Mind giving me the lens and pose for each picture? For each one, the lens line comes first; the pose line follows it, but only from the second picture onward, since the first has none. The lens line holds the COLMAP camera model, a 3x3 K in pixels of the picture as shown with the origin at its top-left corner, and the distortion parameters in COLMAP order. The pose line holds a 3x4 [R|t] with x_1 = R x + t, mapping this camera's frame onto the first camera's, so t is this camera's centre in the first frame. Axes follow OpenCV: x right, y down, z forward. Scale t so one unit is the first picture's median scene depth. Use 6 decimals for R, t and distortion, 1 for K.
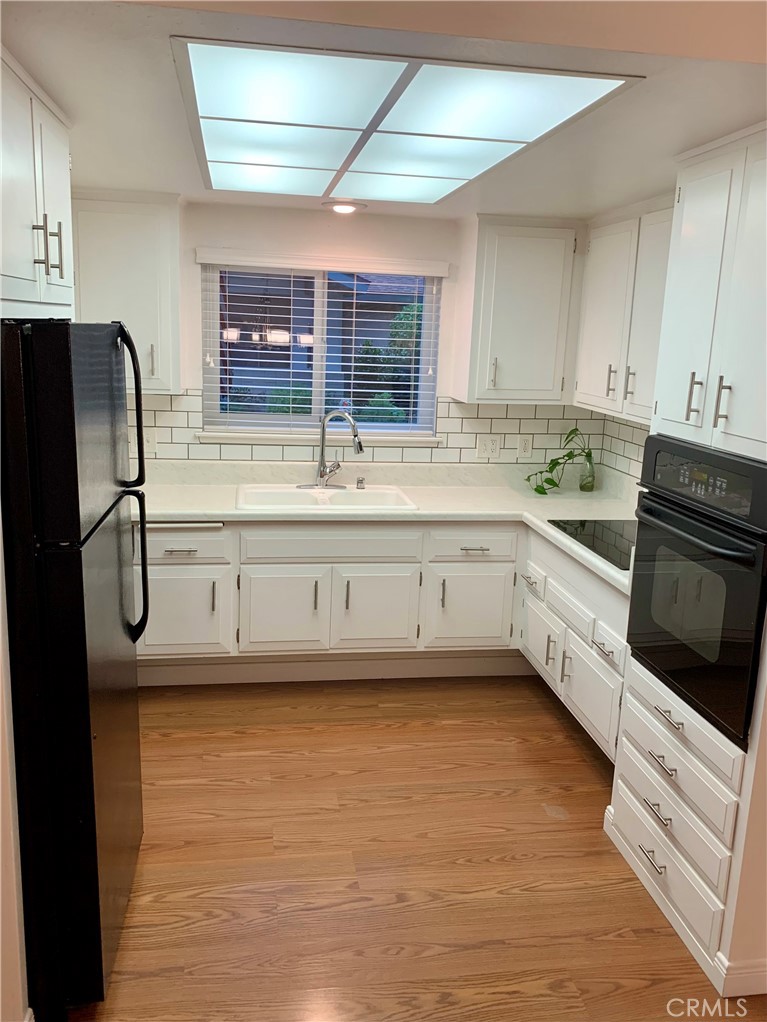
lens RADIAL K [[842.6, 0, 378.1], [0, 842.6, 489.9], [0, 0, 1]] dist [0.164638, -0.357766]
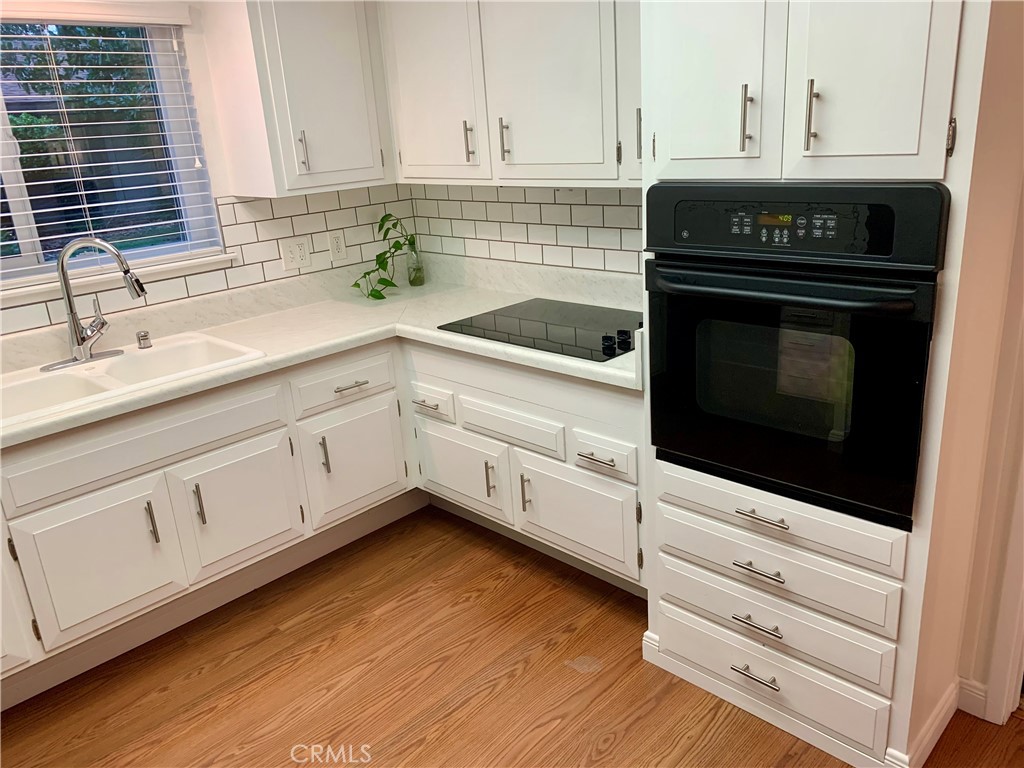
lens RADIAL K [[782.7, 0, 519.8], [0, 782.7, 369.7], [0, 0, 1]] dist [0.033372, -0.053080]
pose [[0.793289, -0.264697, 0.548295, -0.146893], [0.204508, 0.964072, 0.169531, -0.032936], [-0.573471, -0.022356, 0.818921, 0.334427]]
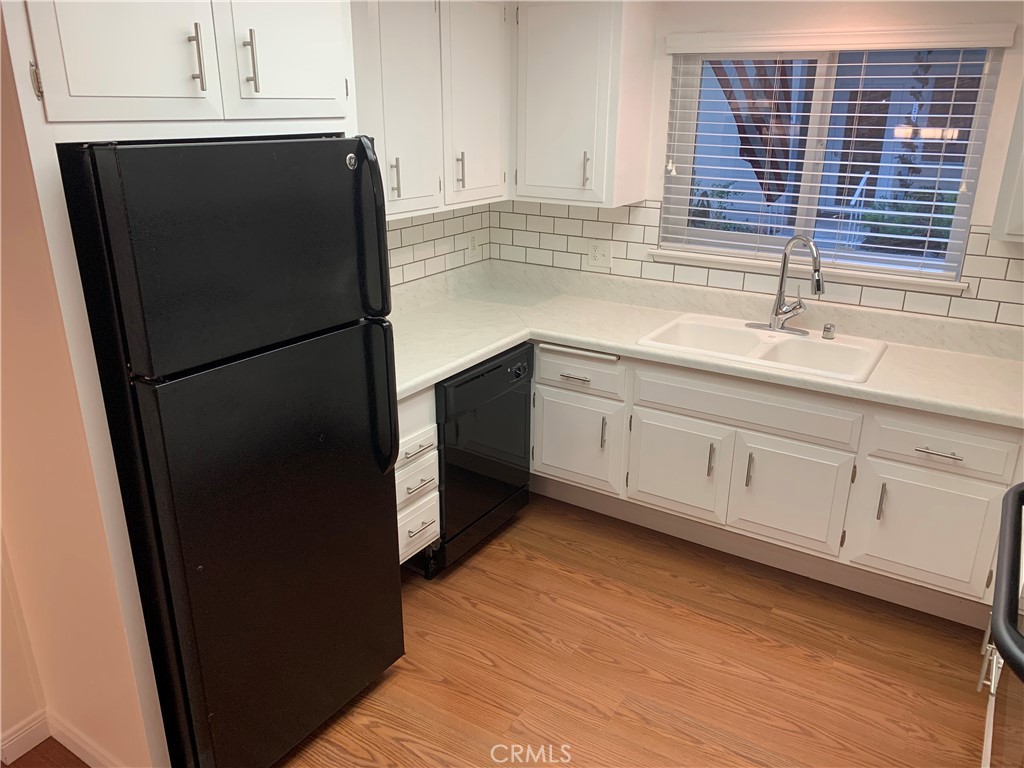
lens RADIAL K [[782.7, 0, 519.8], [0, 782.7, 369.7], [0, 0, 1]] dist [0.033372, -0.053080]
pose [[0.752249, 0.182679, -0.633048, 0.251241], [-0.104646, 0.981726, 0.158946, -0.064088], [0.650516, -0.053321, 0.757619, 0.289276]]
